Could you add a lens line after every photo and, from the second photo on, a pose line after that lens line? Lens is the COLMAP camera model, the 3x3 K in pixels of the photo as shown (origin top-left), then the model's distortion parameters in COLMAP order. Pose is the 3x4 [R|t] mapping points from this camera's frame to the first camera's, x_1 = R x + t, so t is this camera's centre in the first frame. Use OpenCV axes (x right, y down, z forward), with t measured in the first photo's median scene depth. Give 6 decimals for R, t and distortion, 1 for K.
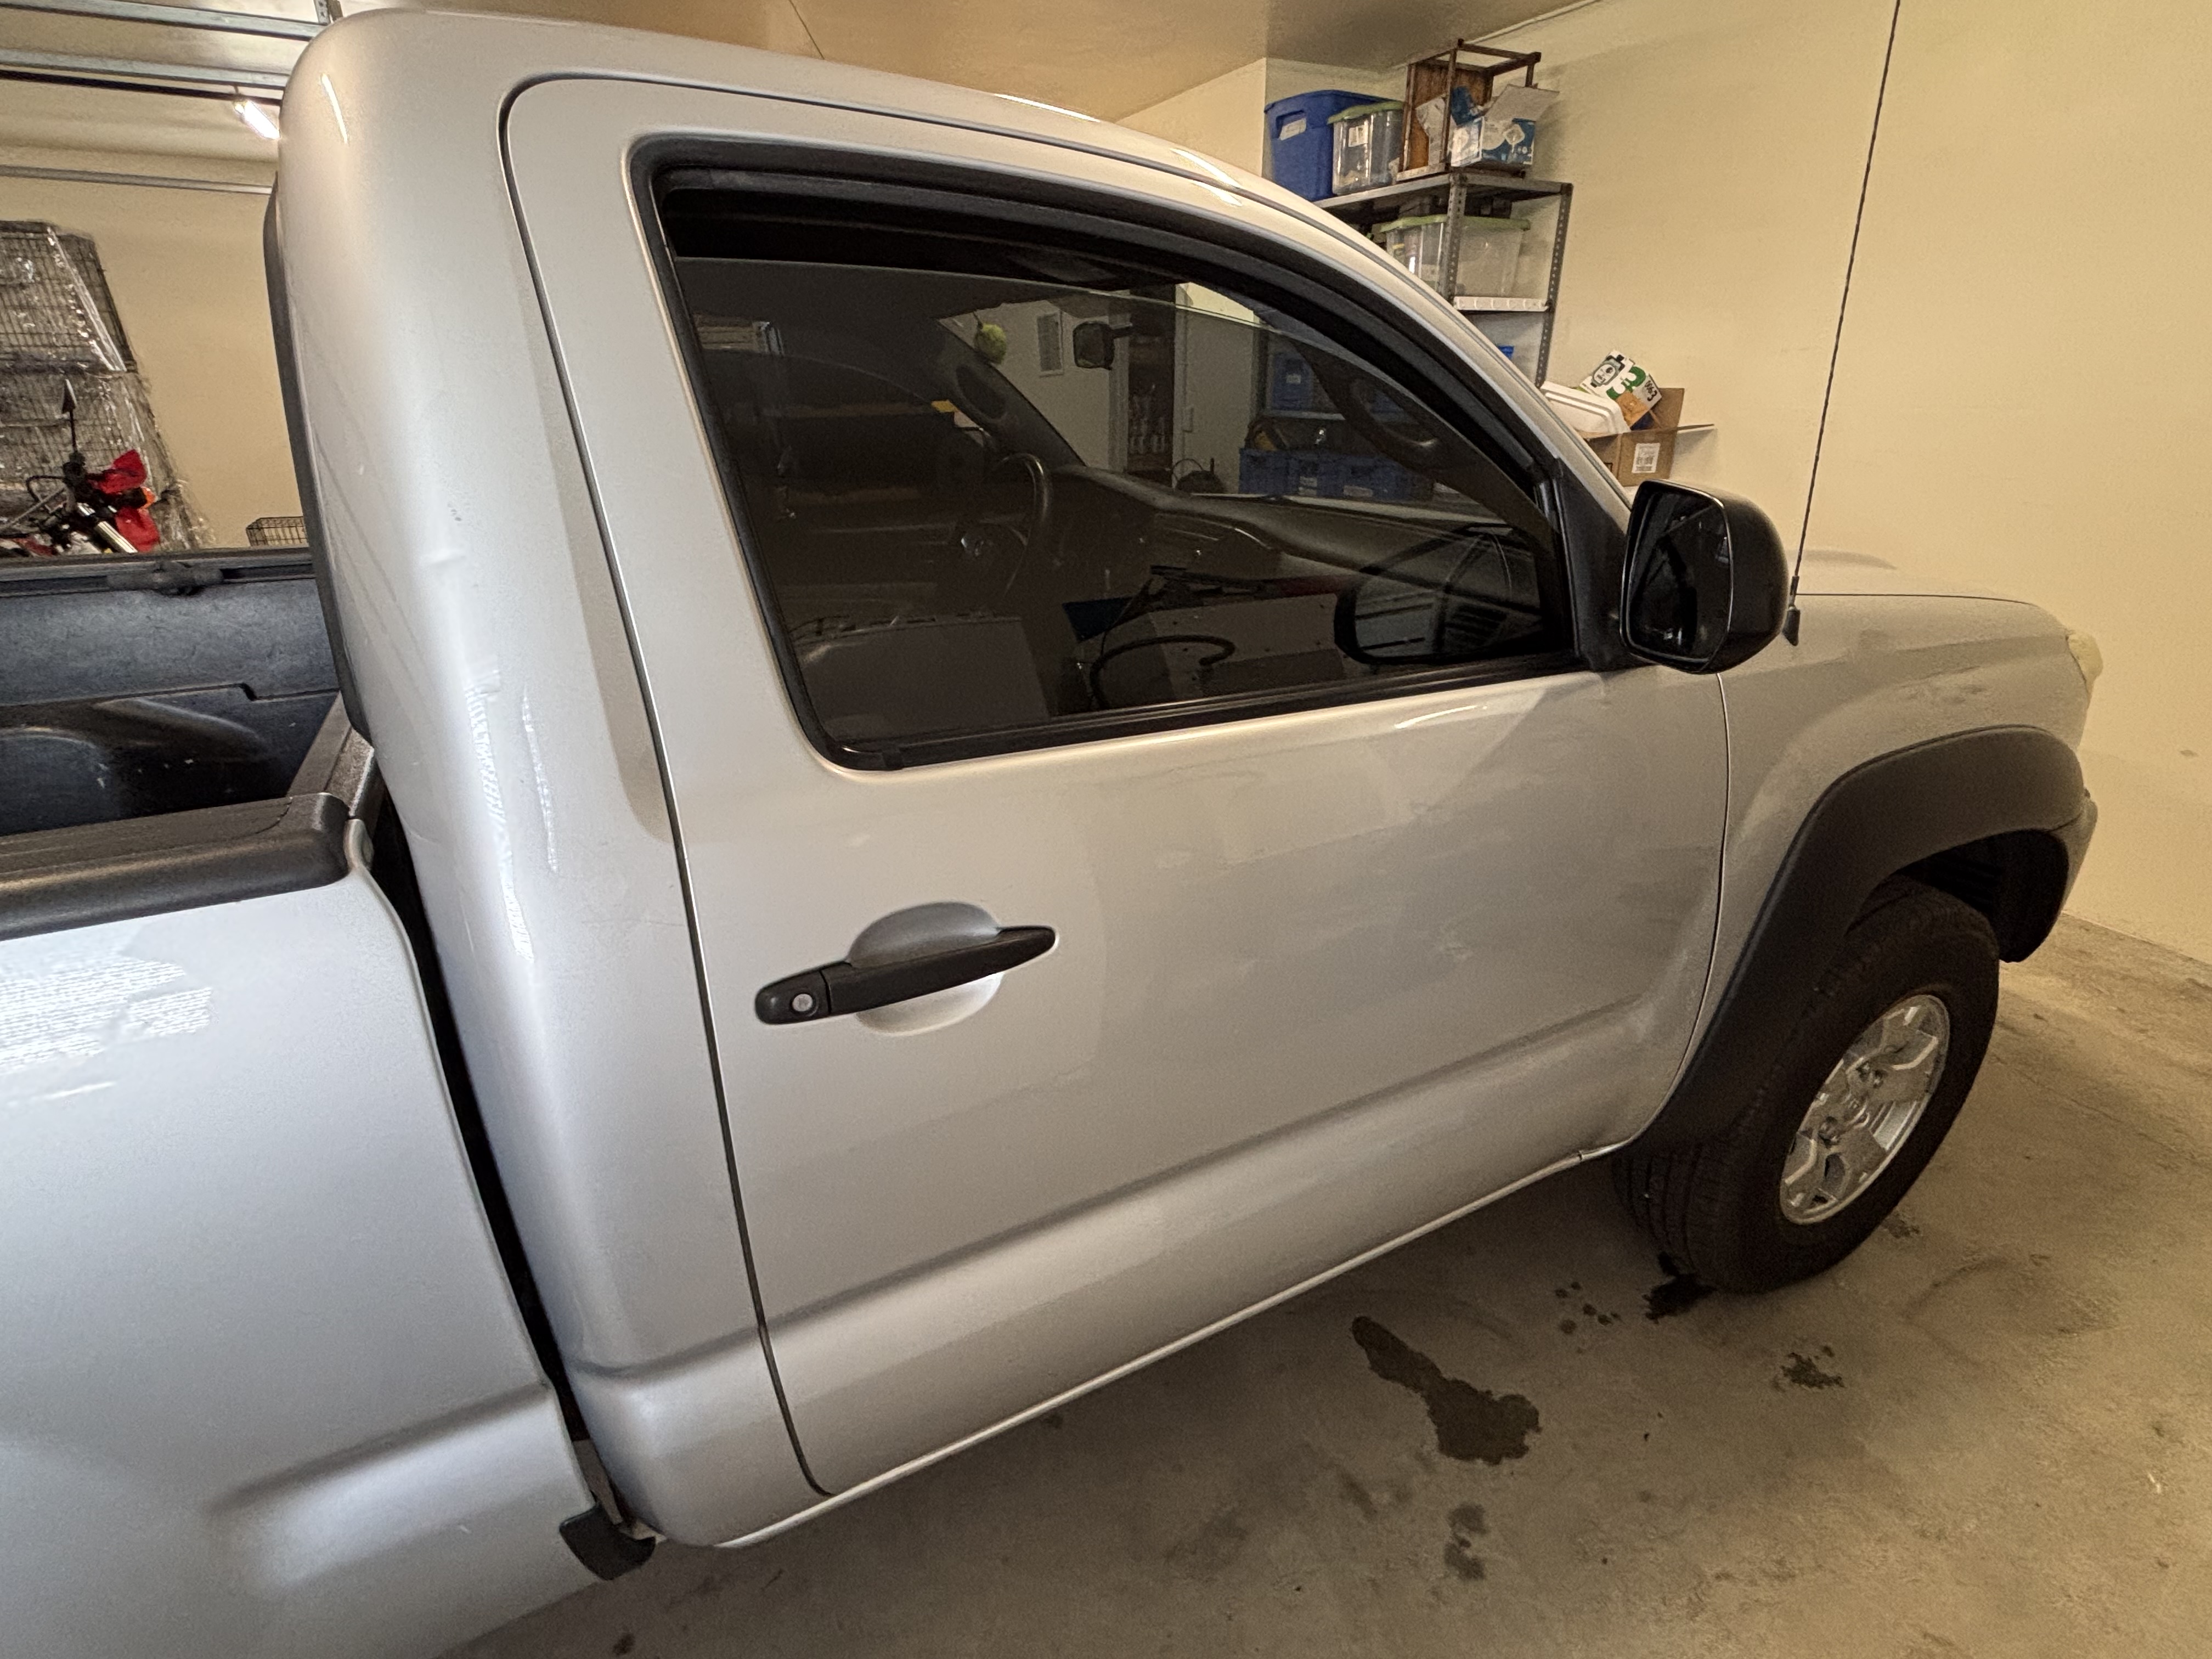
lens RADIAL K [[1048.0, 0, 1108.3], [0, 1048.0, 843.5], [0, 0, 1]] dist [-0.000547, 0.000566]
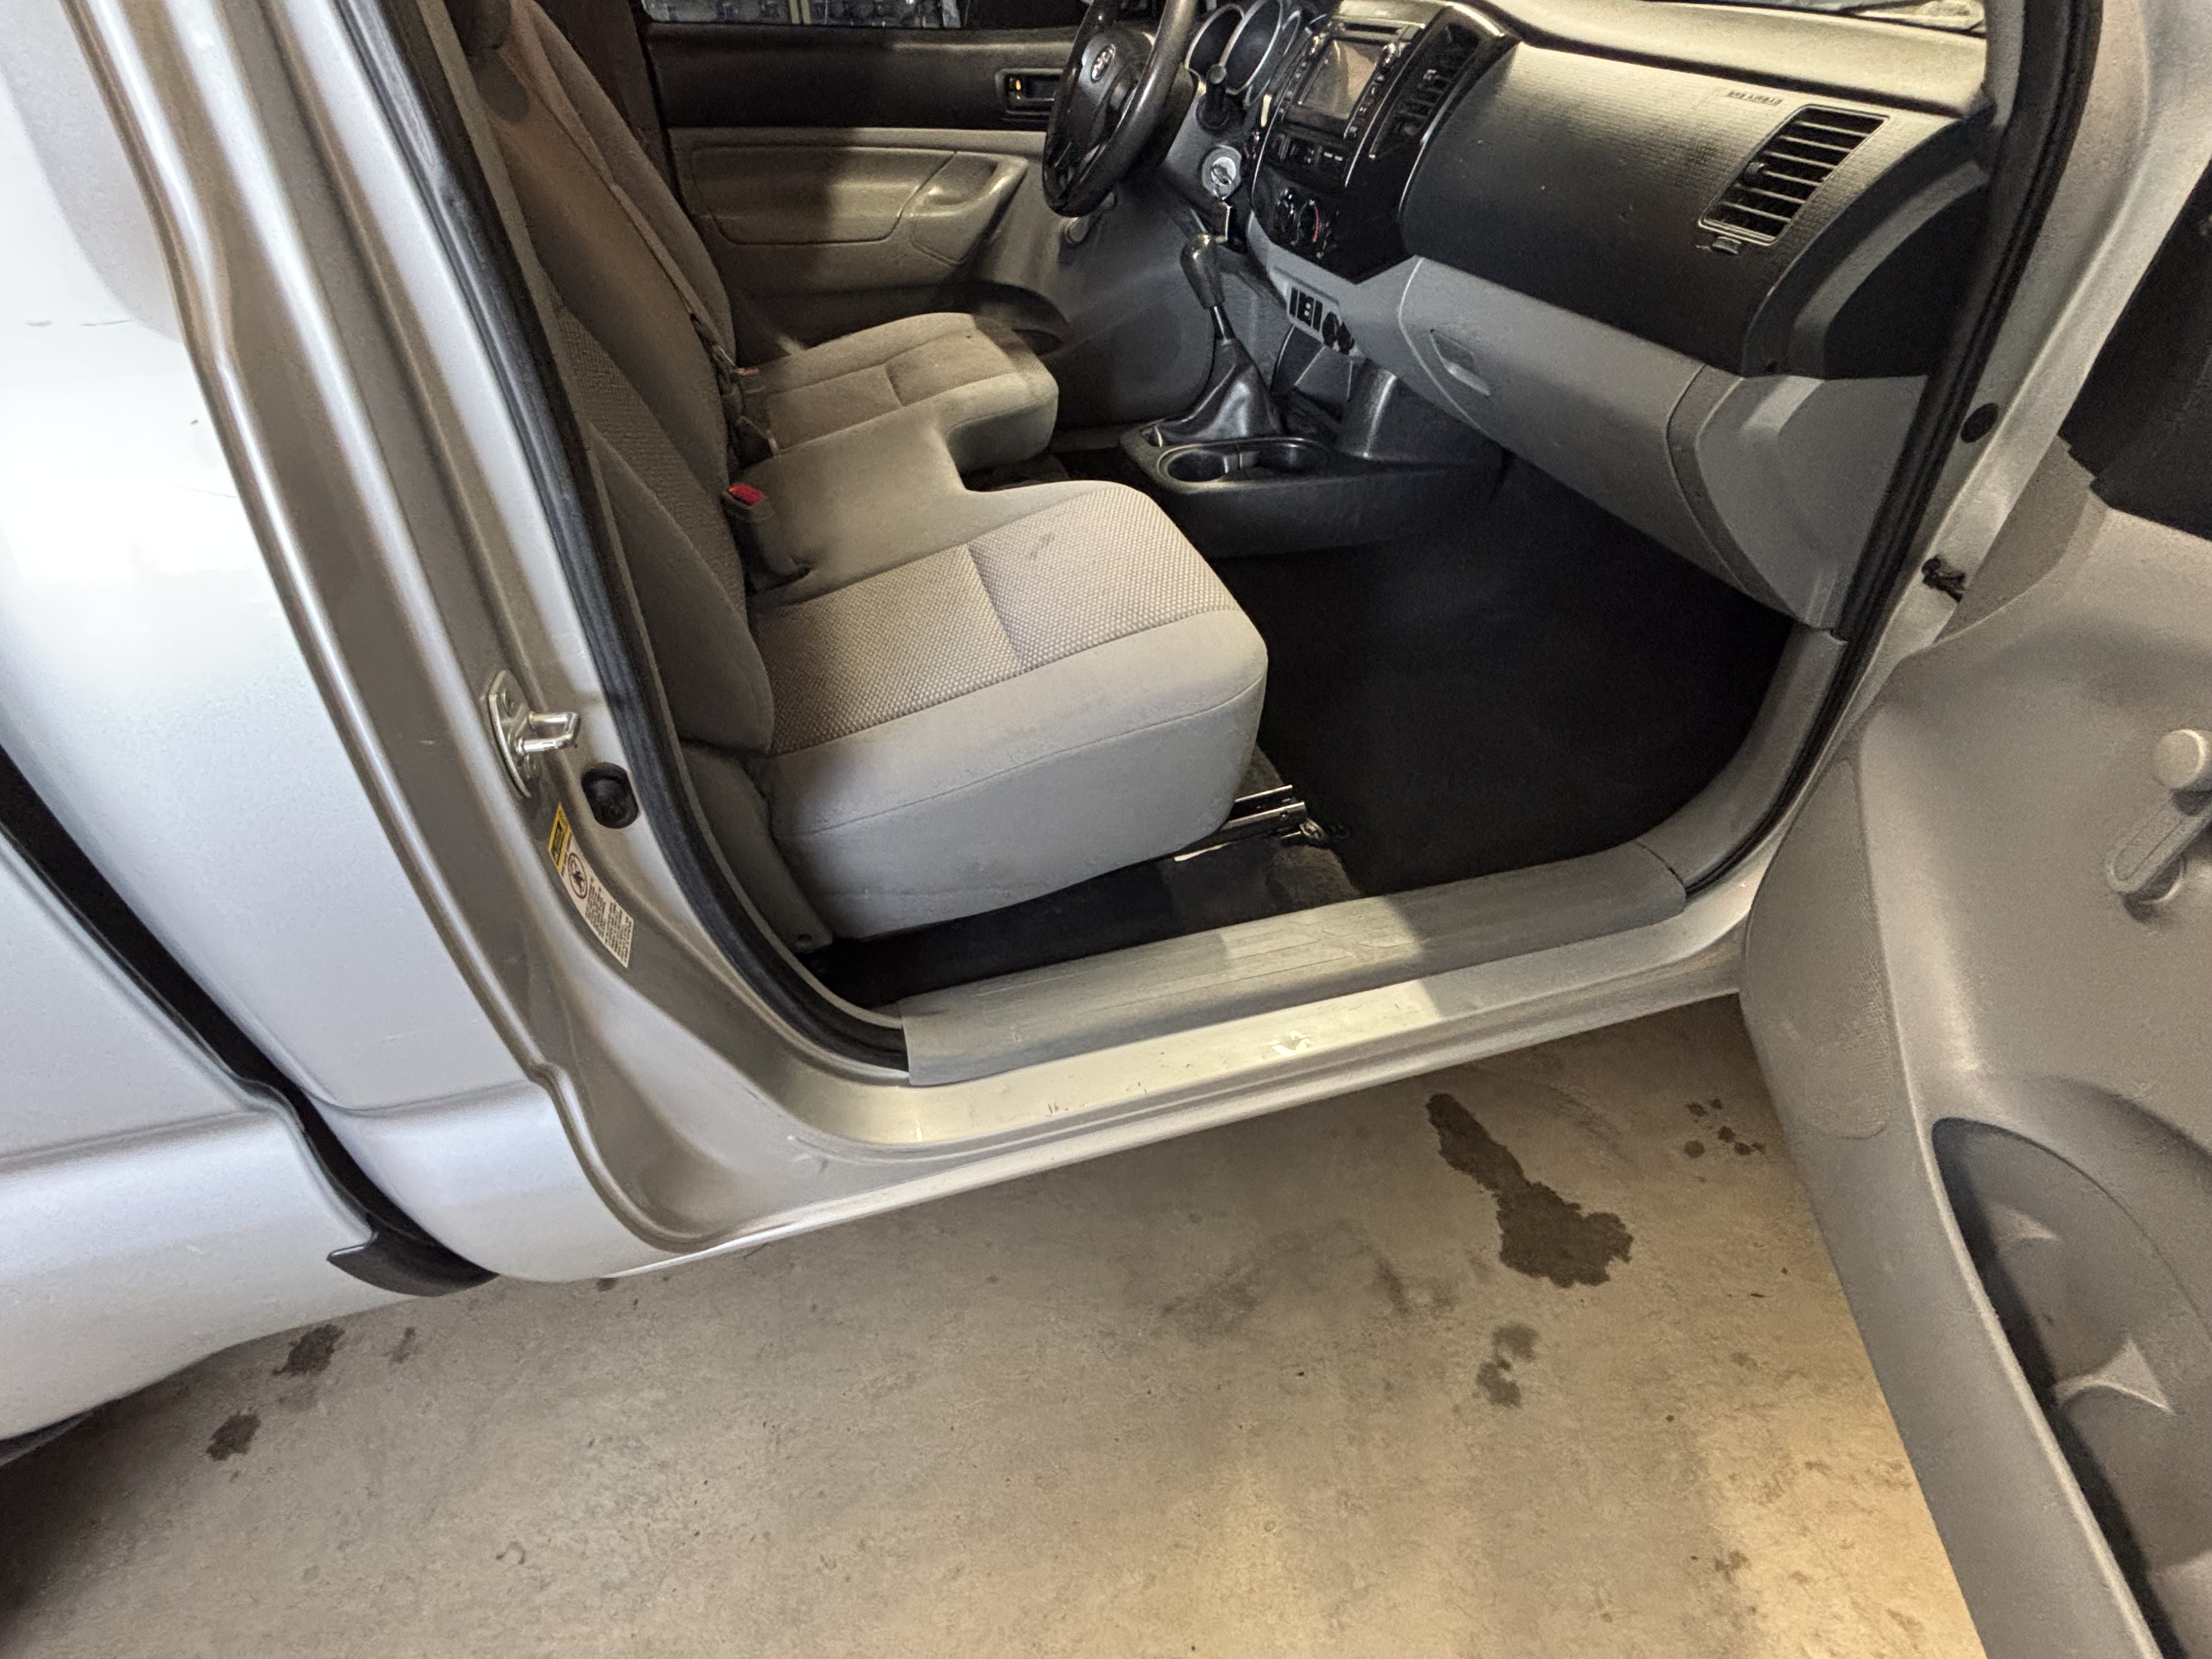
lens RADIAL K [[1048.0, 0, 1119.2], [0, 1048.0, 825.0], [0, 0, 1]] dist [-0.000547, 0.000566]
pose [[0.980378, 0.133001, -0.145495, 0.087752], [-0.087007, 0.954259, 0.286042, 0.019792], [0.176884, -0.267771, 0.947107, 0.226495]]
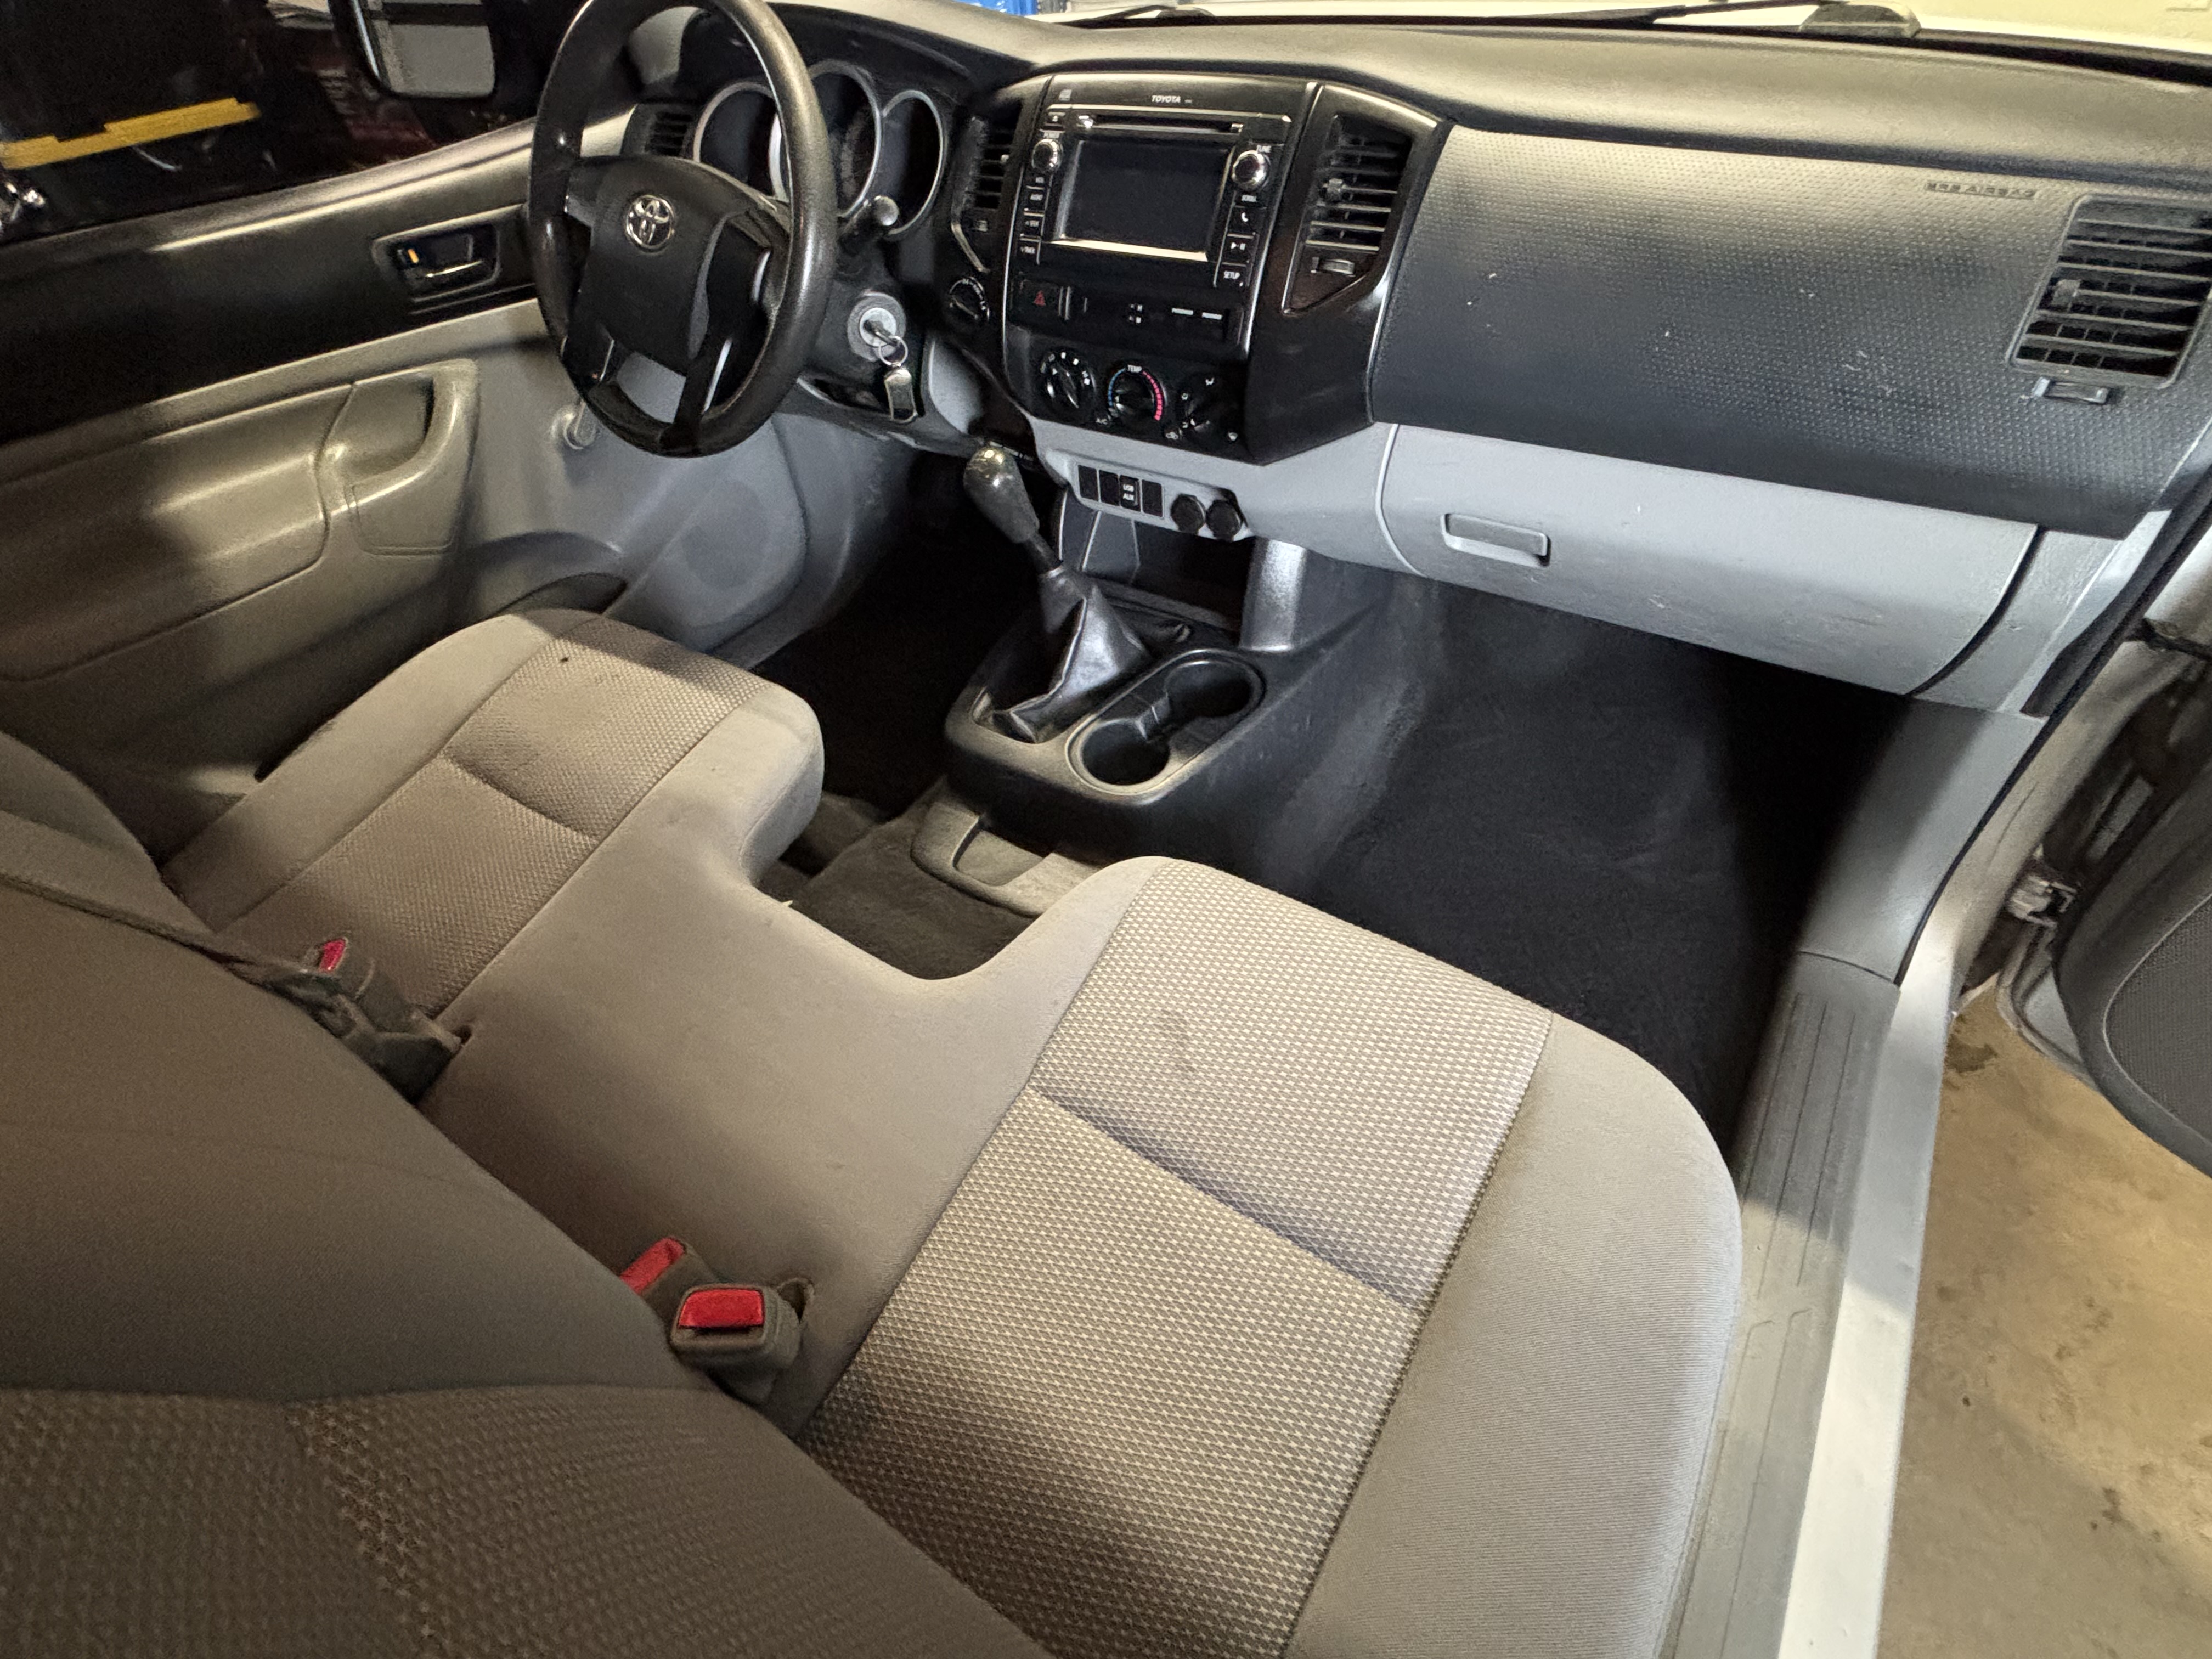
lens RADIAL K [[1048.0, 0, 1119.7], [0, 1048.0, 843.7], [0, 0, 1]] dist [-0.000547, 0.000566]
pose [[0.884737, -0.359460, 0.296698, -0.221721], [0.238874, 0.896305, 0.373599, -0.206858], [-0.400226, -0.259663, 0.878860, 0.587216]]
